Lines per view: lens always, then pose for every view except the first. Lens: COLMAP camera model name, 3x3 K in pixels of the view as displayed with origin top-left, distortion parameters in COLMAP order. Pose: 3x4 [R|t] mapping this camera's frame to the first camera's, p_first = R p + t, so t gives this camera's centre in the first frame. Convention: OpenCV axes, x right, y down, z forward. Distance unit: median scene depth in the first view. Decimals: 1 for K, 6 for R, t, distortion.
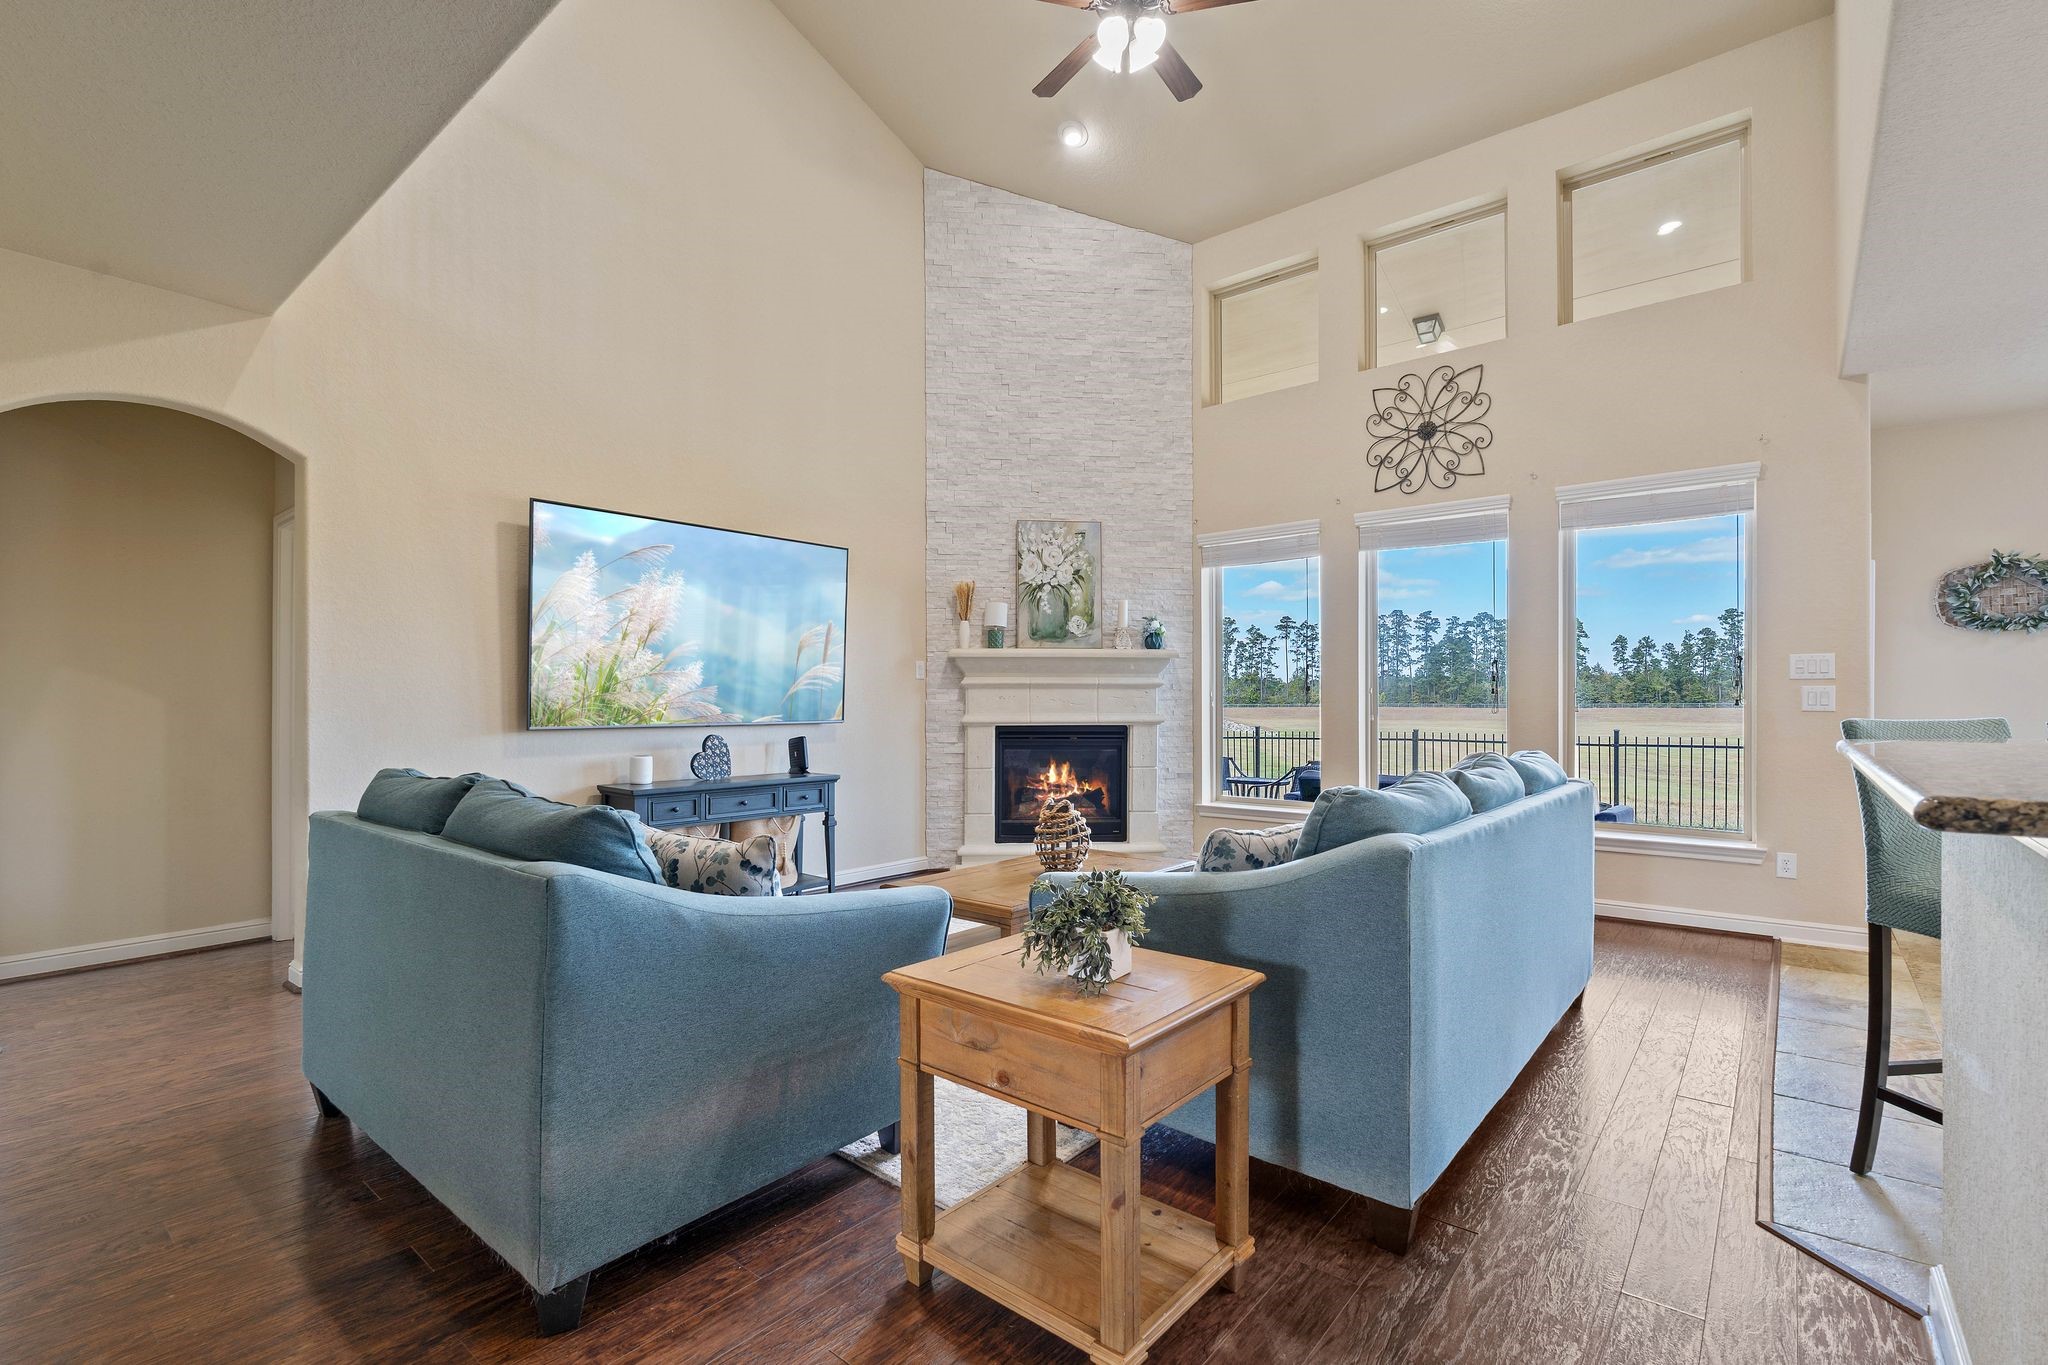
lens RADIAL K [[936.2, 0, 1029.3], [0, 936.2, 702.9], [0, 0, 1]] dist [-0.006272, 0.001028]
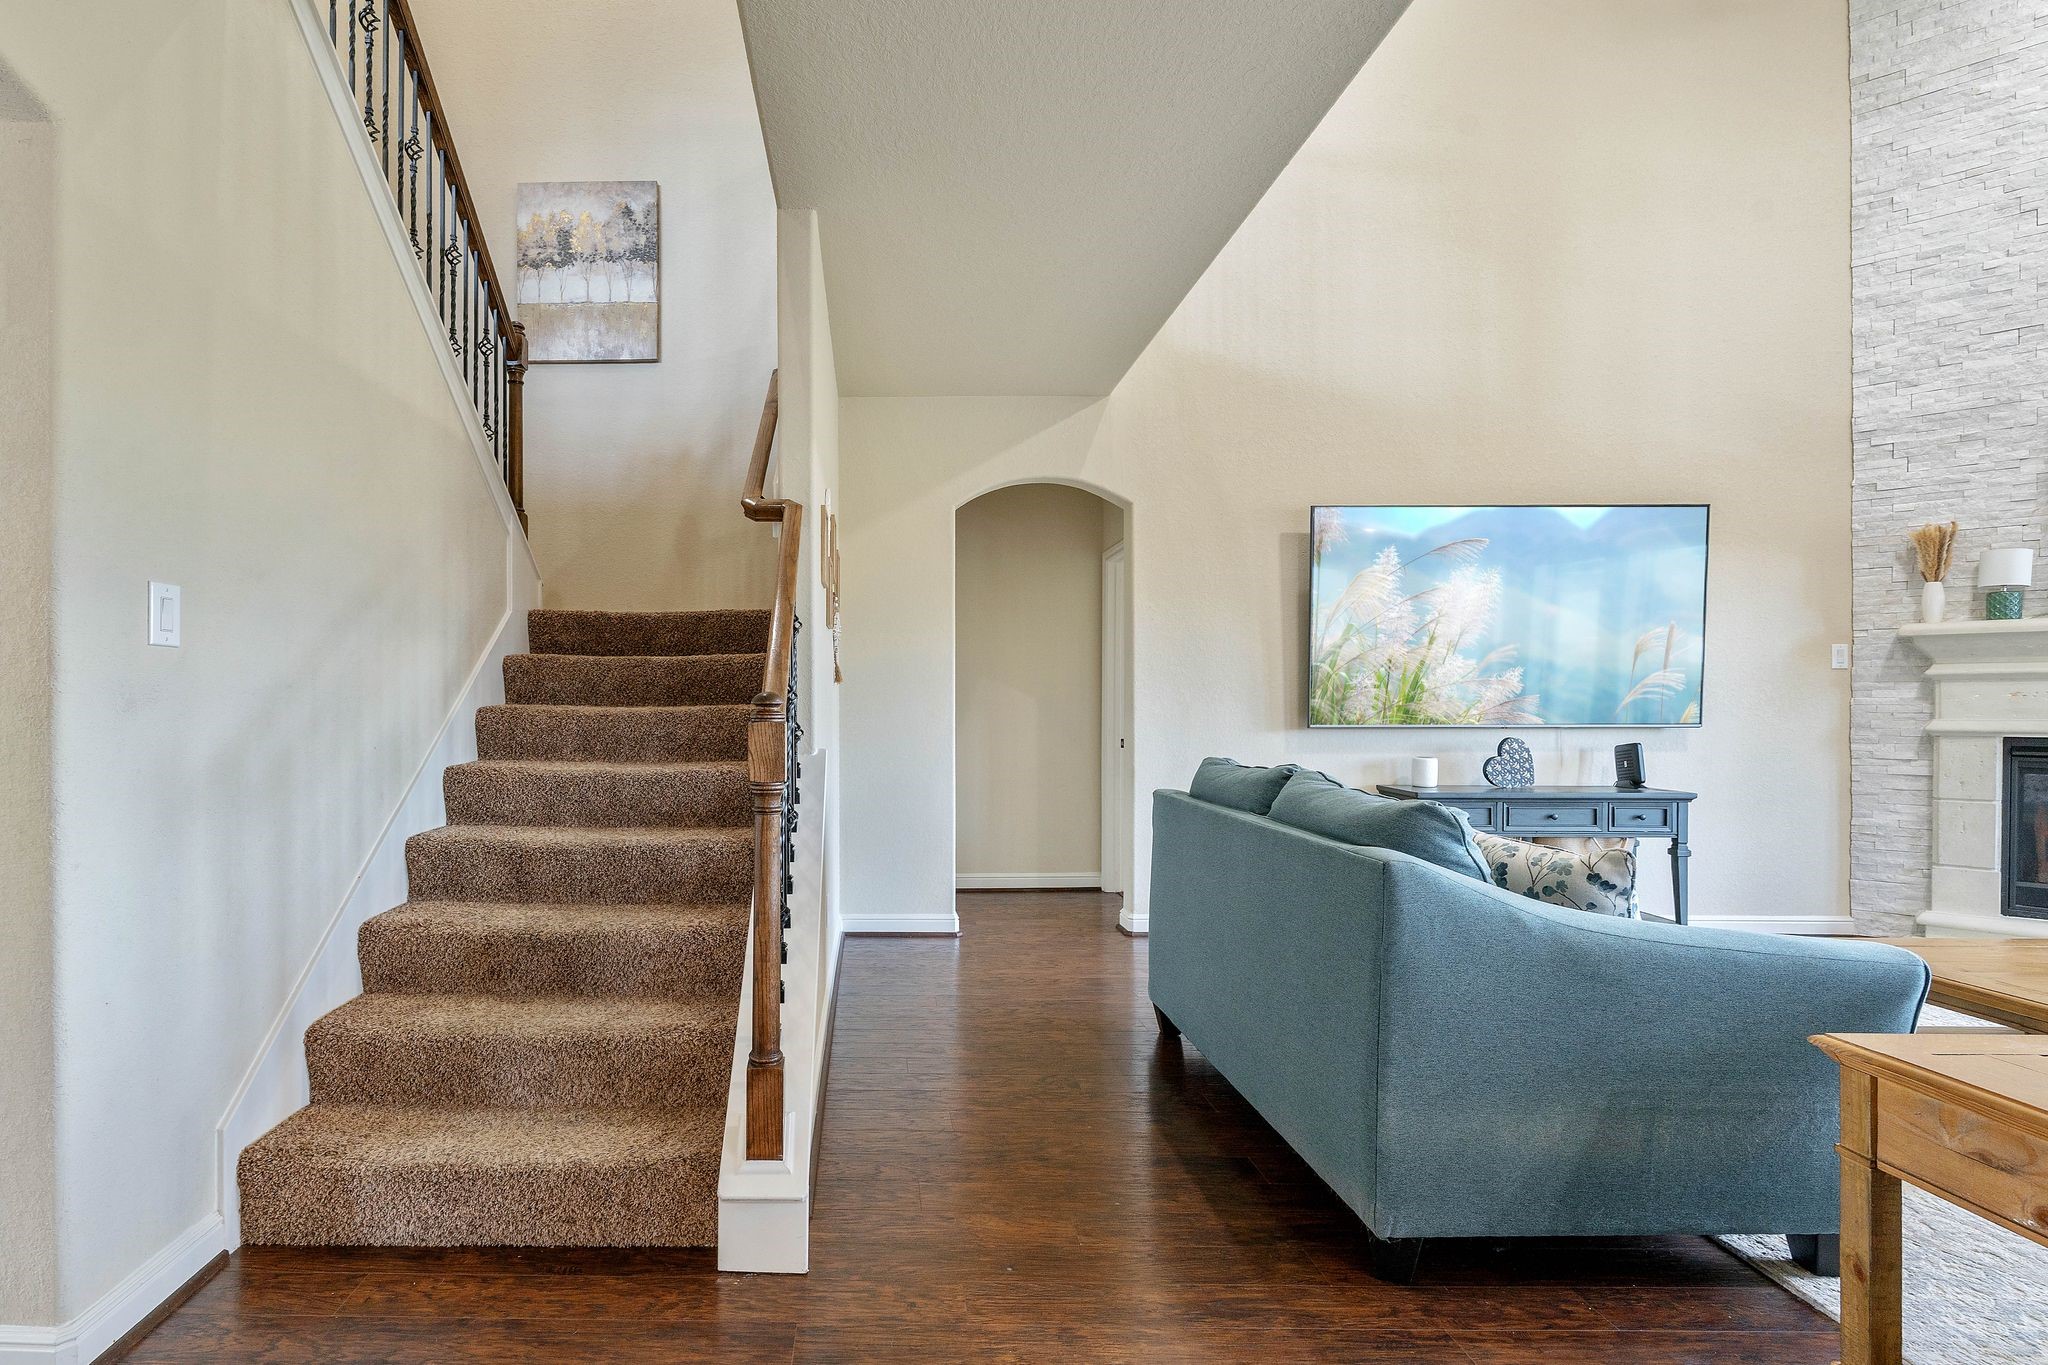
lens RADIAL K [[830.6, 0, 1041.3], [0, 830.6, 706.5], [0, 0, 1]] dist [-0.000748, -0.000418]
pose [[0.613422, 0.004157, -0.789744, 0.009812], [-0.000304, 0.999987, 0.005027, 0.000264], [0.789755, -0.002844, 0.613416, 0.114103]]
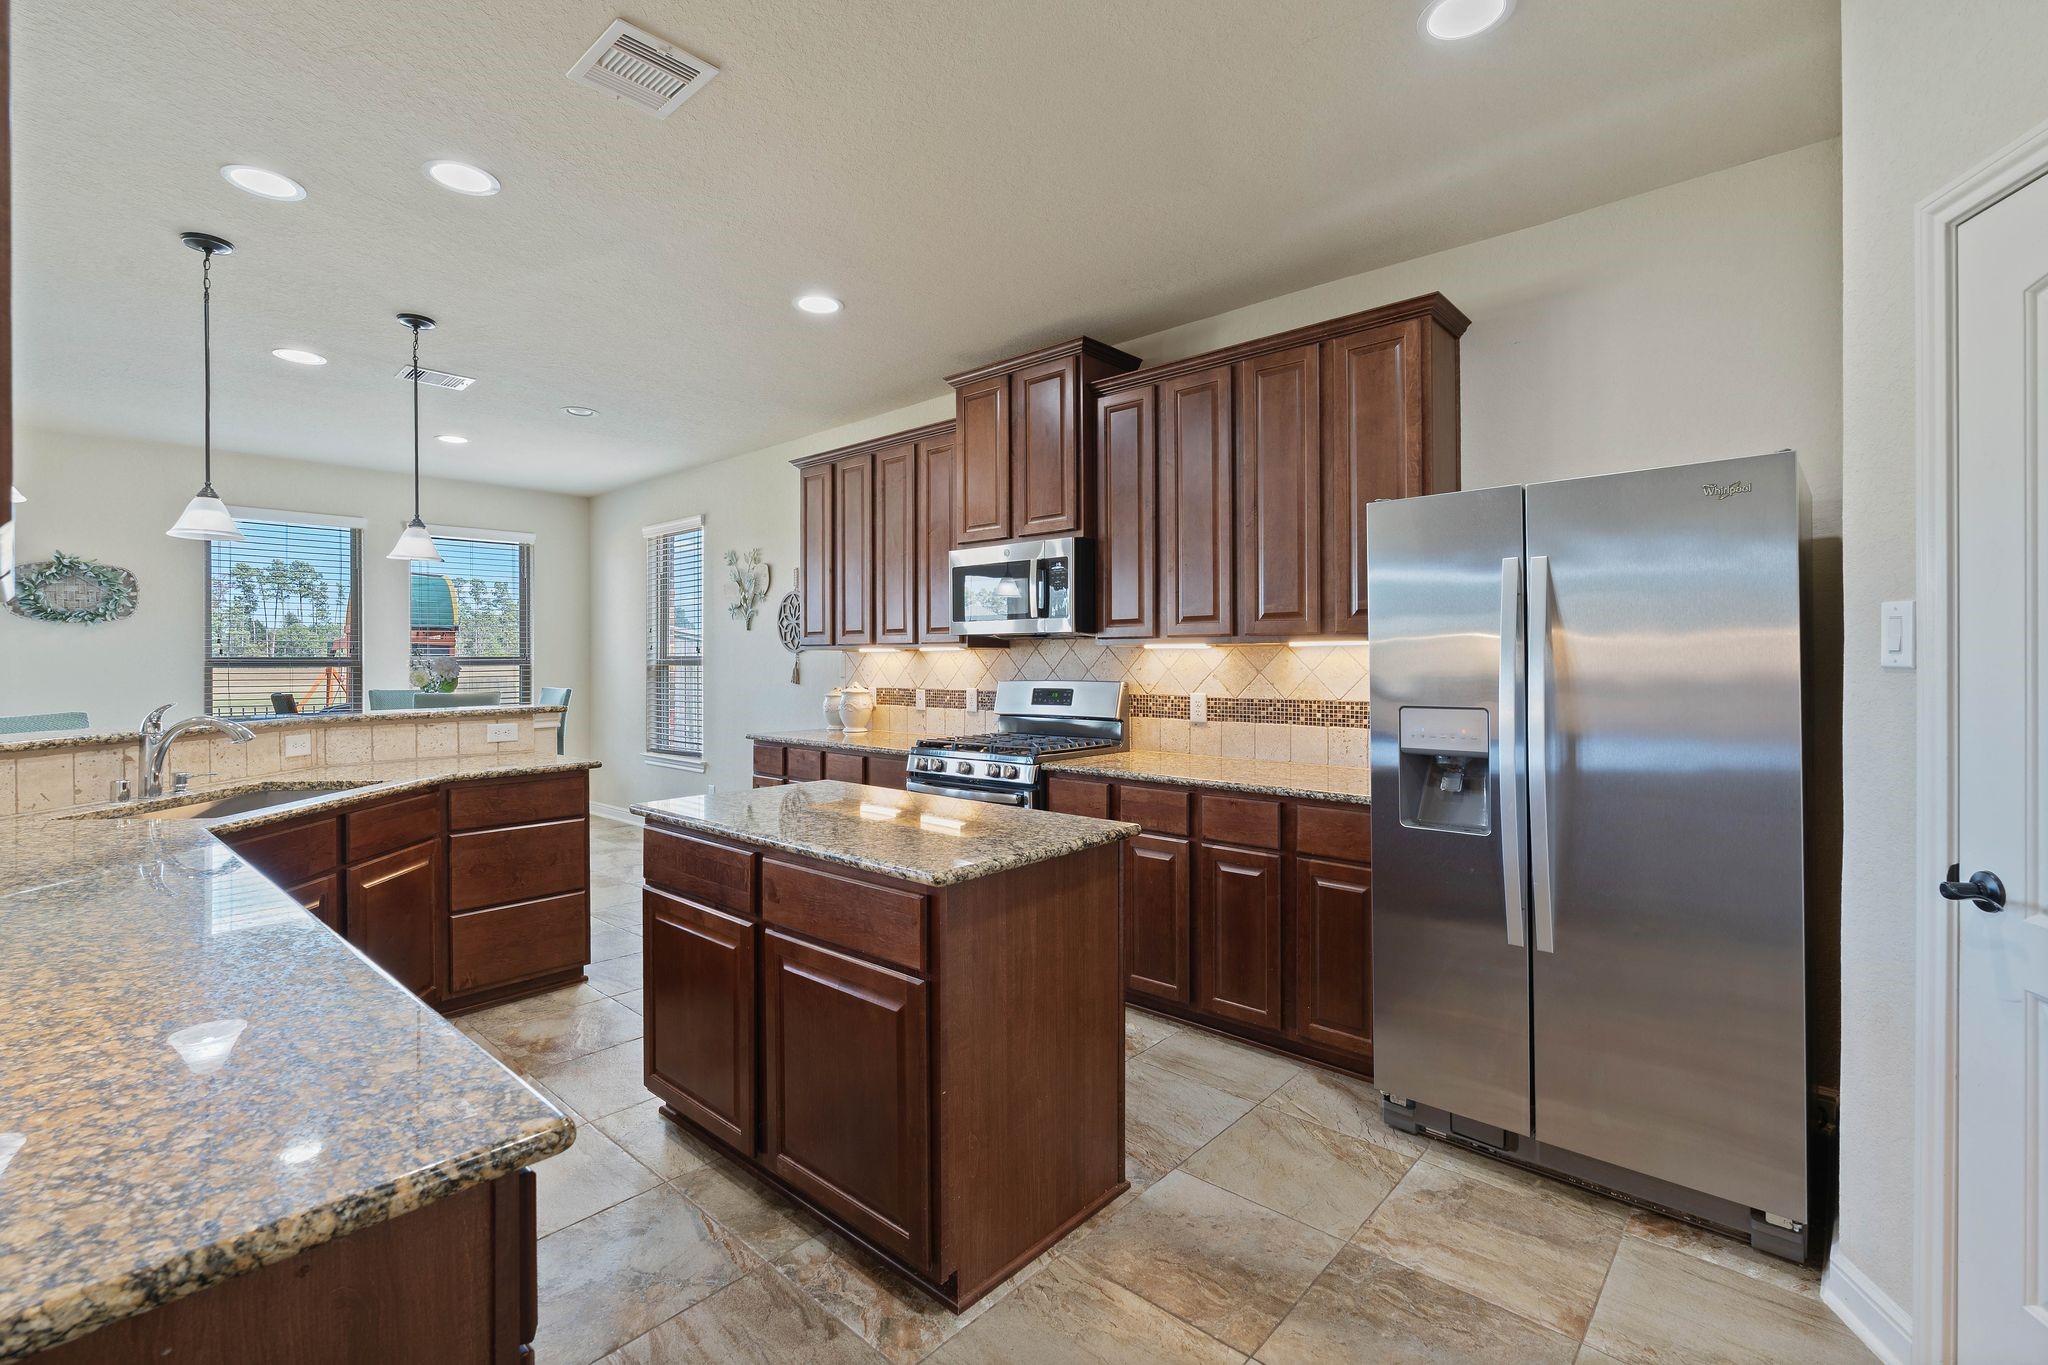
lens RADIAL K [[906.2, 0, 1015.8], [0, 906.2, 666.2], [0, 0, 1]] dist [-0.002646, 0.001071]
pose [[0.051079, -0.004873, 0.998683, -0.002745], [0.003551, 0.999983, 0.004697, -0.019861], [-0.998688, 0.003307, 0.051096, -0.175703]]
